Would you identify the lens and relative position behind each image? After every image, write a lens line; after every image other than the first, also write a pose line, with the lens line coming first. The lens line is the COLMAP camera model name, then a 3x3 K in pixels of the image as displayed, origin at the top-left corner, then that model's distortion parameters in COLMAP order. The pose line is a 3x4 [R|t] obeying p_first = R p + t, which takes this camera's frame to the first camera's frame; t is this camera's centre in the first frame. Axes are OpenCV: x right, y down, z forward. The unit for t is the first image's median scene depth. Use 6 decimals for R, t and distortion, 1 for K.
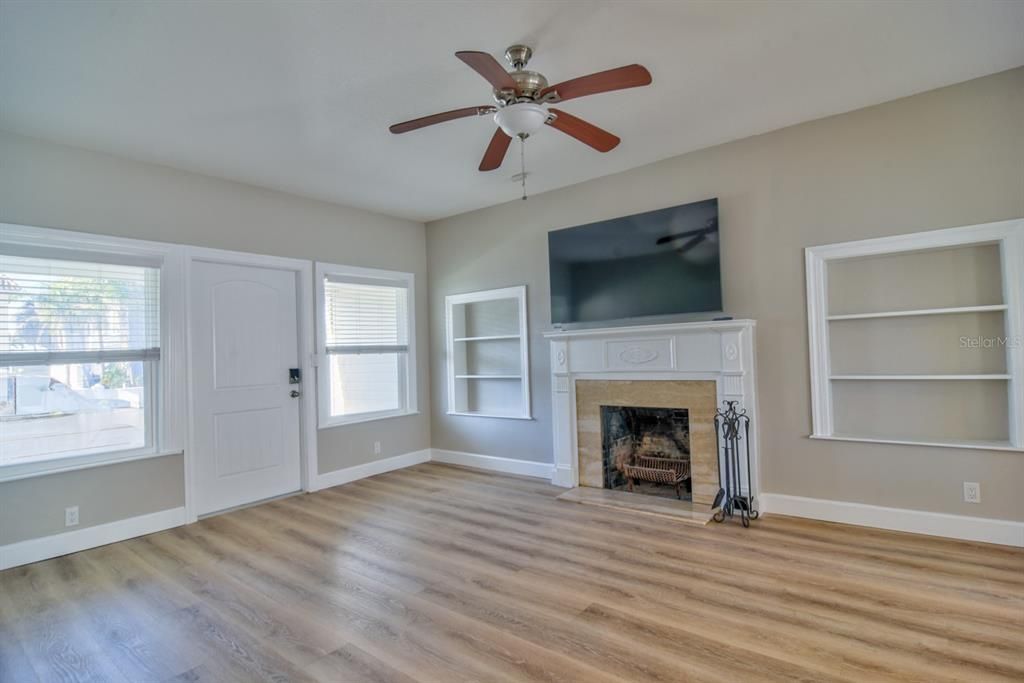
lens RADIAL K [[516.7, 0, 514.8], [0, 516.7, 347.5], [0, 0, 1]] dist [-0.004474, -0.000415]
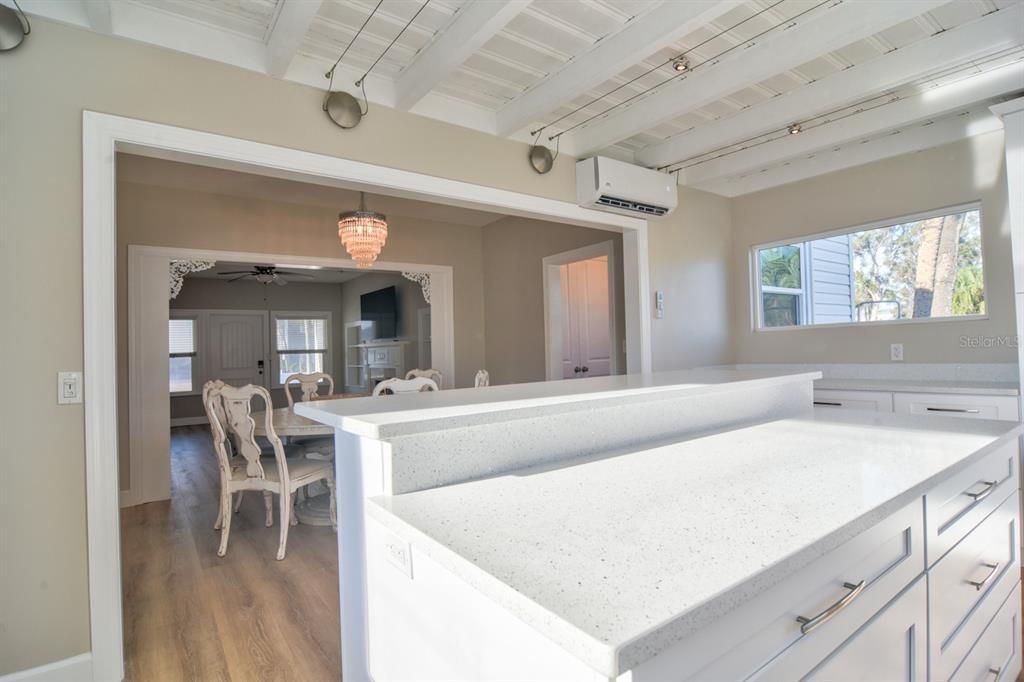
lens RADIAL K [[516.7, 0, 508.0], [0, 516.7, 340.5], [0, 0, 1]] dist [-0.004474, -0.000415]
pose [[0.956043, 0.000301, -0.293228, 1.192847], [-0.000614, 0.999999, -0.000977, -0.042123], [0.293227, 0.001114, 0.956042, -0.769321]]
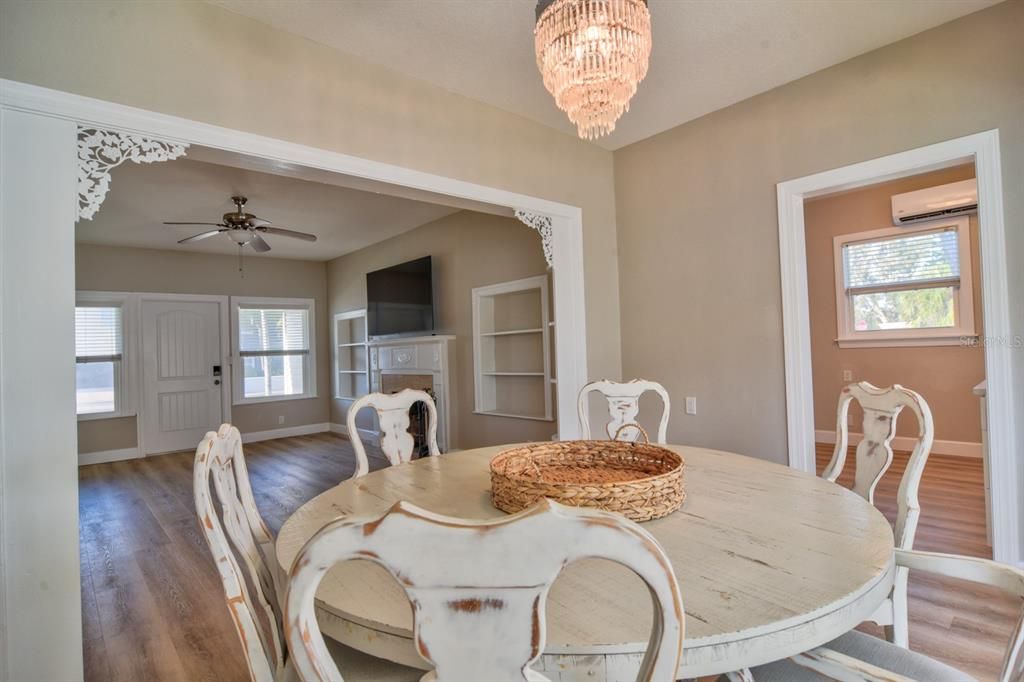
lens RADIAL K [[516.7, 0, 506.8], [0, 516.7, 340.8], [0, 0, 1]] dist [-0.004474, -0.000415]
pose [[0.983336, -0.006084, -0.181696, 0.699558], [0.005592, 0.999979, -0.003223, -0.024420], [0.181712, 0.002153, 0.983349, -0.359849]]
